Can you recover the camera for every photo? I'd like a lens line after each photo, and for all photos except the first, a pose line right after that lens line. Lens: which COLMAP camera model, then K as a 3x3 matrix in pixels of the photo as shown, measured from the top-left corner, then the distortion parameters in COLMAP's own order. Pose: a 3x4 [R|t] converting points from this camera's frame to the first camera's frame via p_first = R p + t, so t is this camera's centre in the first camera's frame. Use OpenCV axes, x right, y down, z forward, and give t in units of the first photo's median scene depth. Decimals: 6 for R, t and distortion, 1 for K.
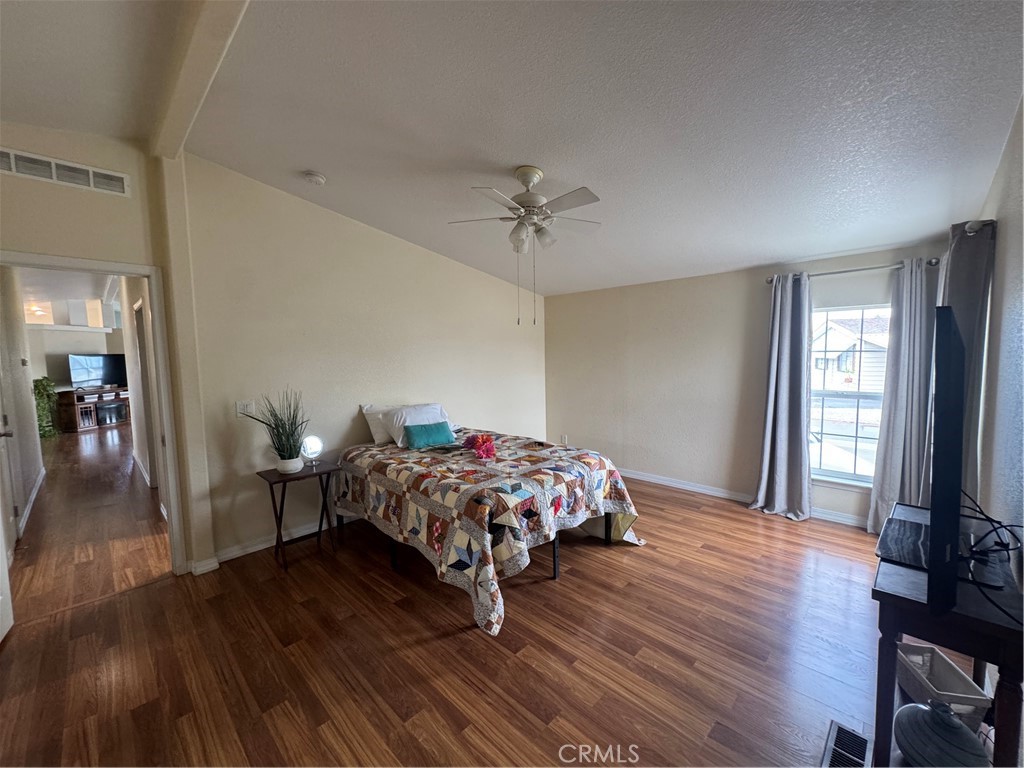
lens RADIAL K [[410.0, 0, 513.3], [0, 410.0, 379.8], [0, 0, 1]] dist [-0.003096, 0.000543]
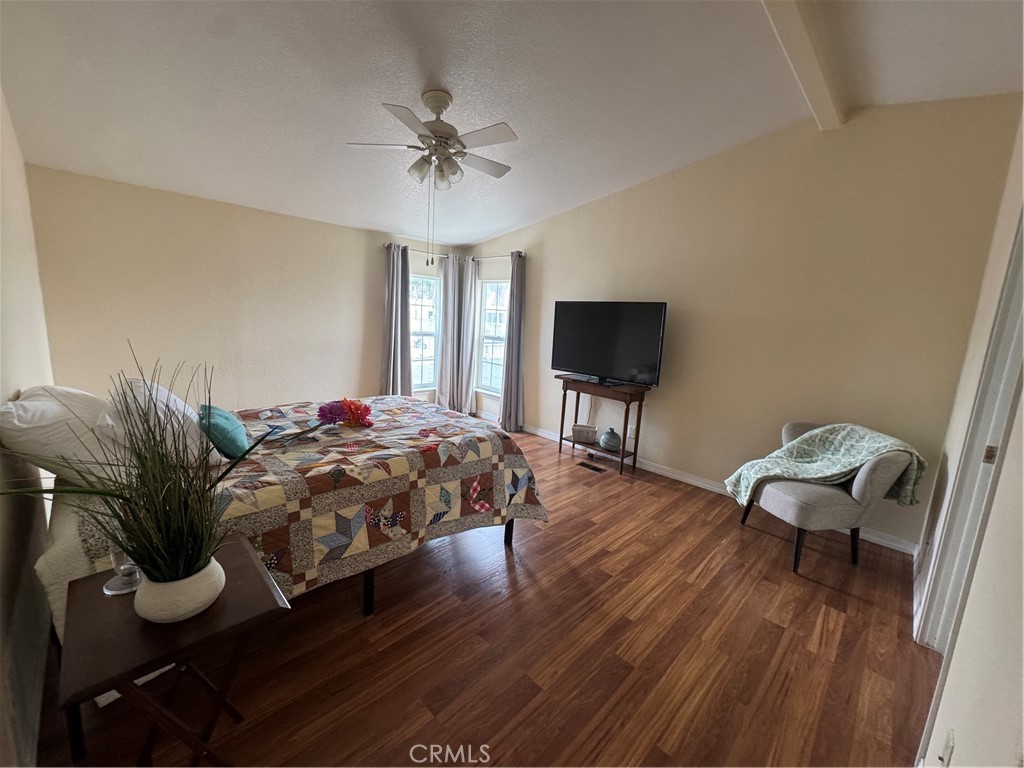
lens RADIAL K [[410.0, 0, 512.1], [0, 410.0, 384.4], [0, 0, 1]] dist [-0.003096, 0.000543]
pose [[0.007399, -0.147028, 0.989105, -0.996352], [0.007056, 0.989115, 0.146977, 0.000281], [-0.999948, 0.005892, 0.008356, 0.860657]]
